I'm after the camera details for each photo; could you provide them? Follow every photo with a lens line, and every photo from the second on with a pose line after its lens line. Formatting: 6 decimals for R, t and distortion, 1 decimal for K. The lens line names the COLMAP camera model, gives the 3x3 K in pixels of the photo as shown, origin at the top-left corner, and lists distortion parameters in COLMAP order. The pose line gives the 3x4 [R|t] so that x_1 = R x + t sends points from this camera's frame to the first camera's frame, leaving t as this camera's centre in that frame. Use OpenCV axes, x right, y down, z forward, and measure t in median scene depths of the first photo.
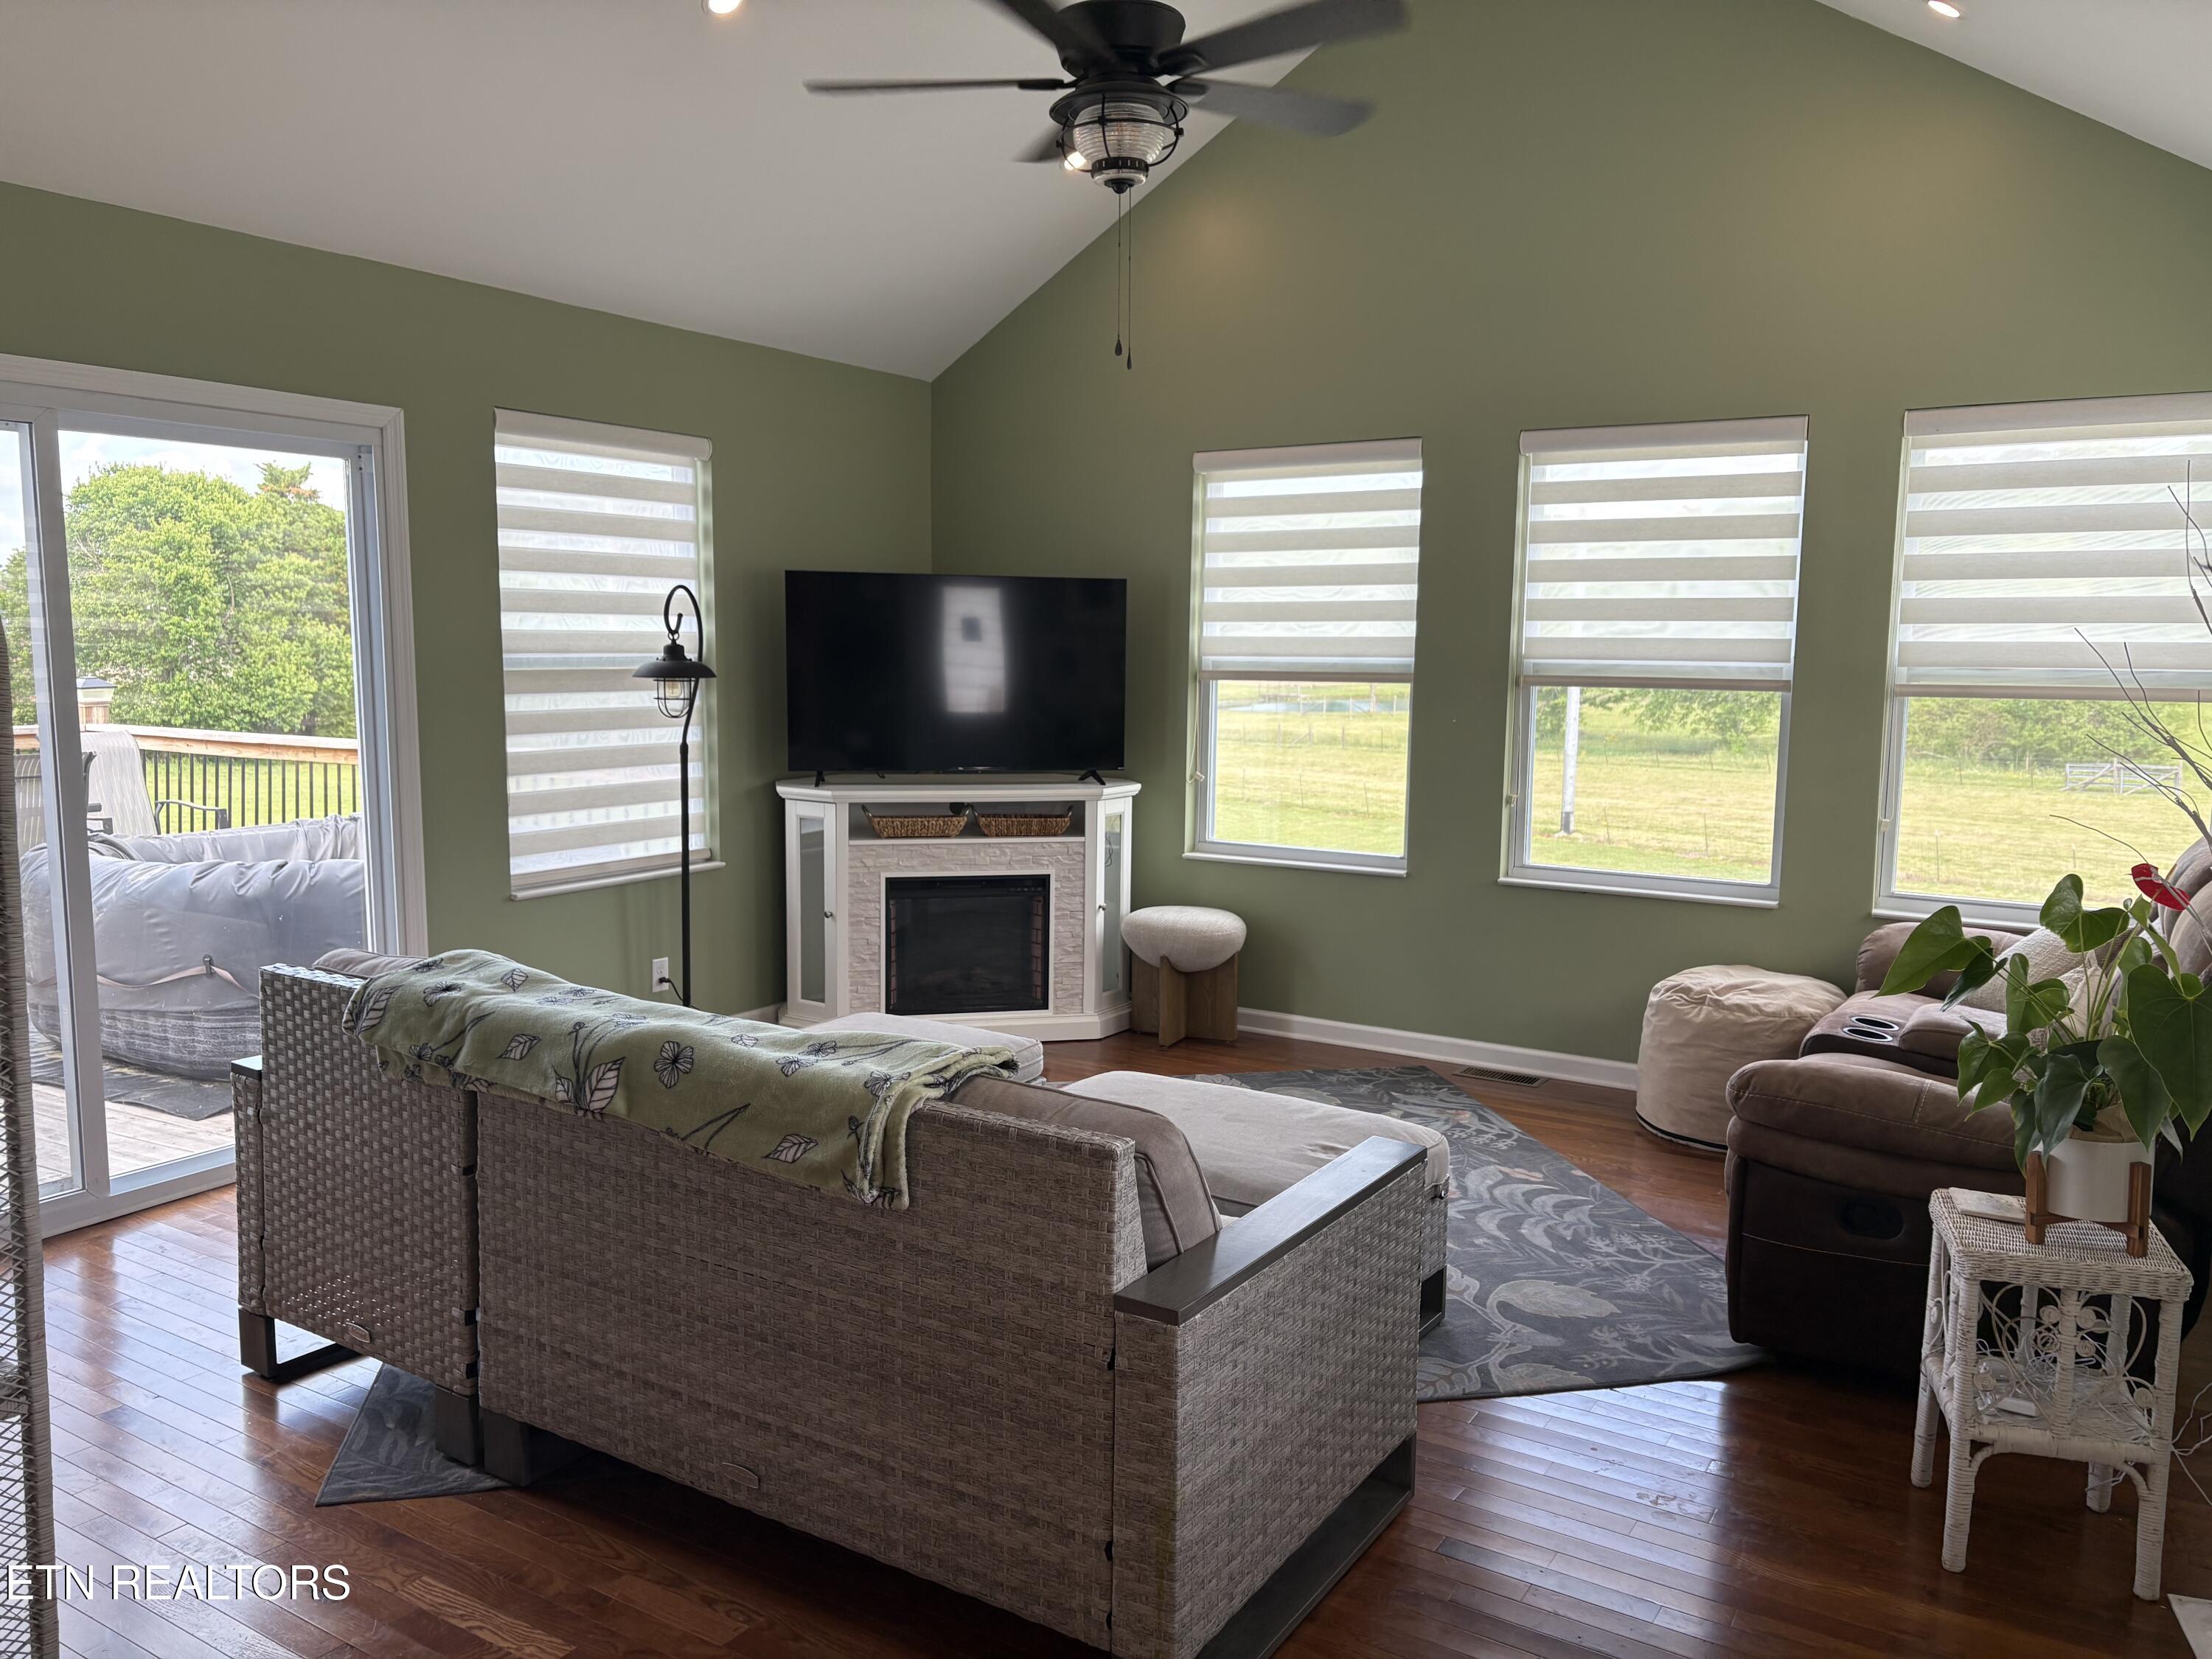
lens RADIAL K [[1657.1, 0, 1106.0], [0, 1657.1, 829.5], [0, 0, 1]] dist [0.043213, 0.000927]
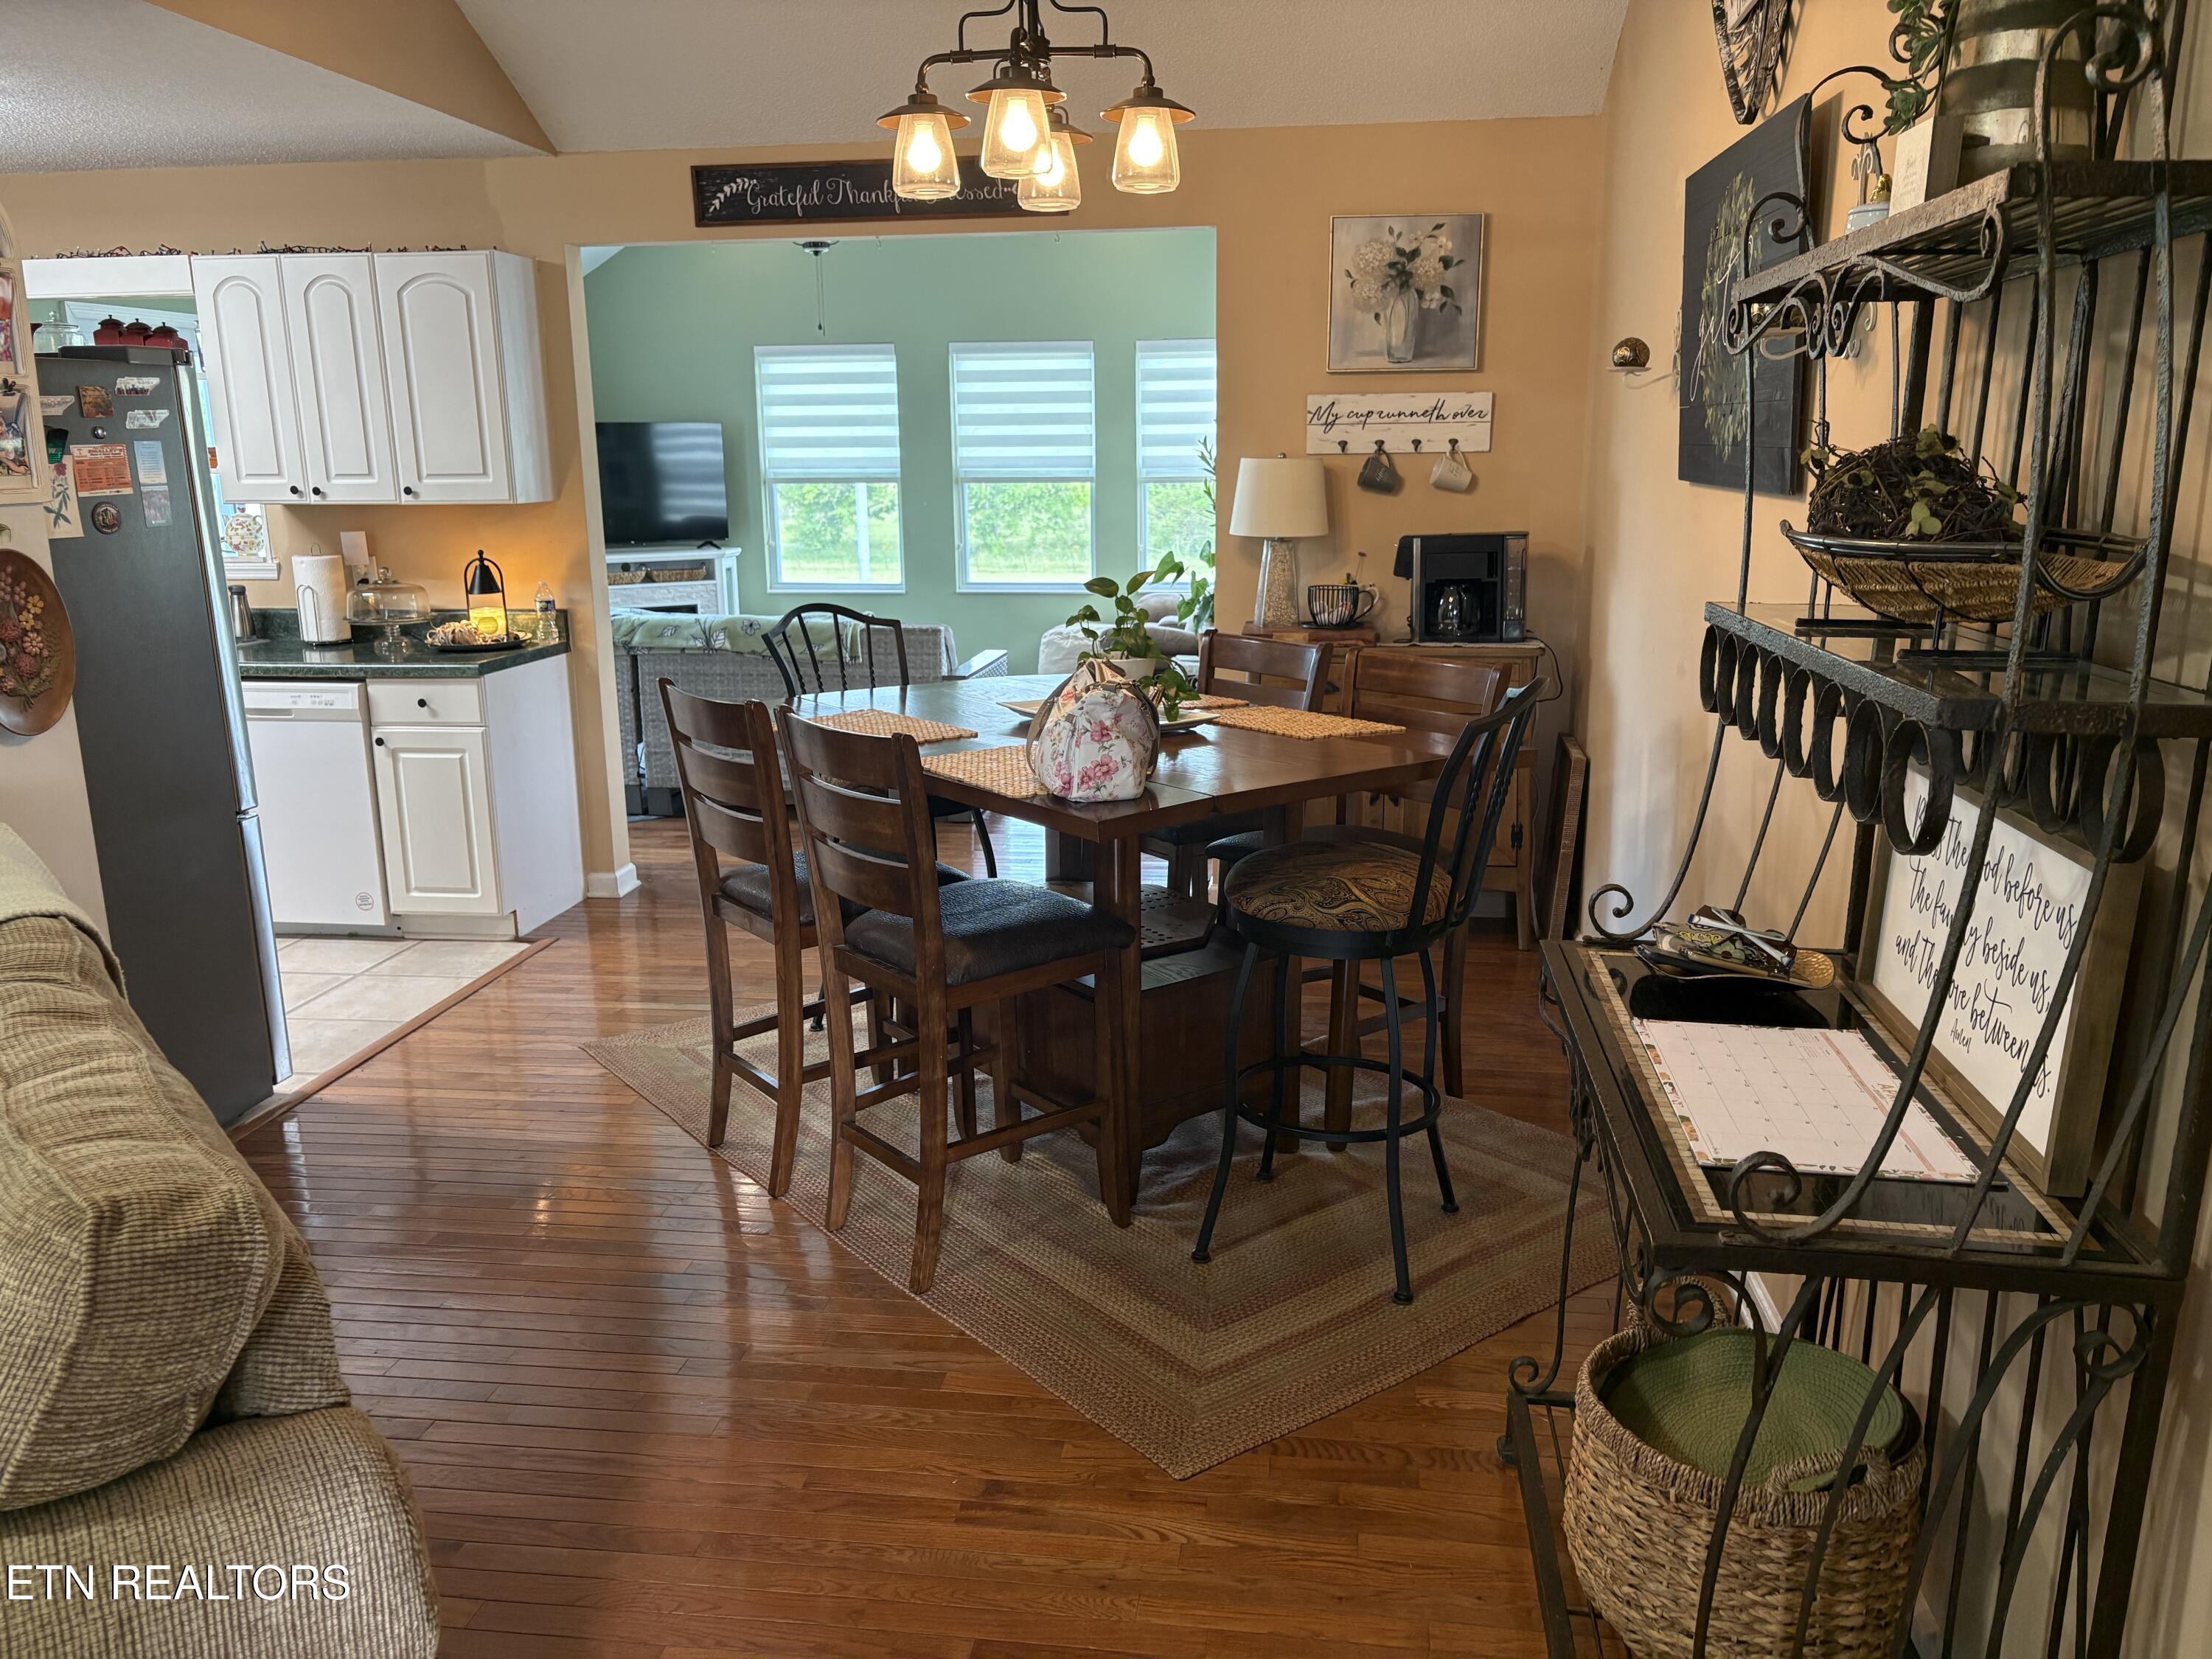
lens RADIAL K [[1670.4, 0, 1113.4], [0, 1670.4, 844.4], [0, 0, 1]] dist [0.039723, -0.040697]
pose [[0.905847, -0.110357, 0.408977, -0.373668], [0.062284, 0.989674, 0.129097, 0.075538], [-0.419001, -0.091469, 0.903367, -0.733342]]
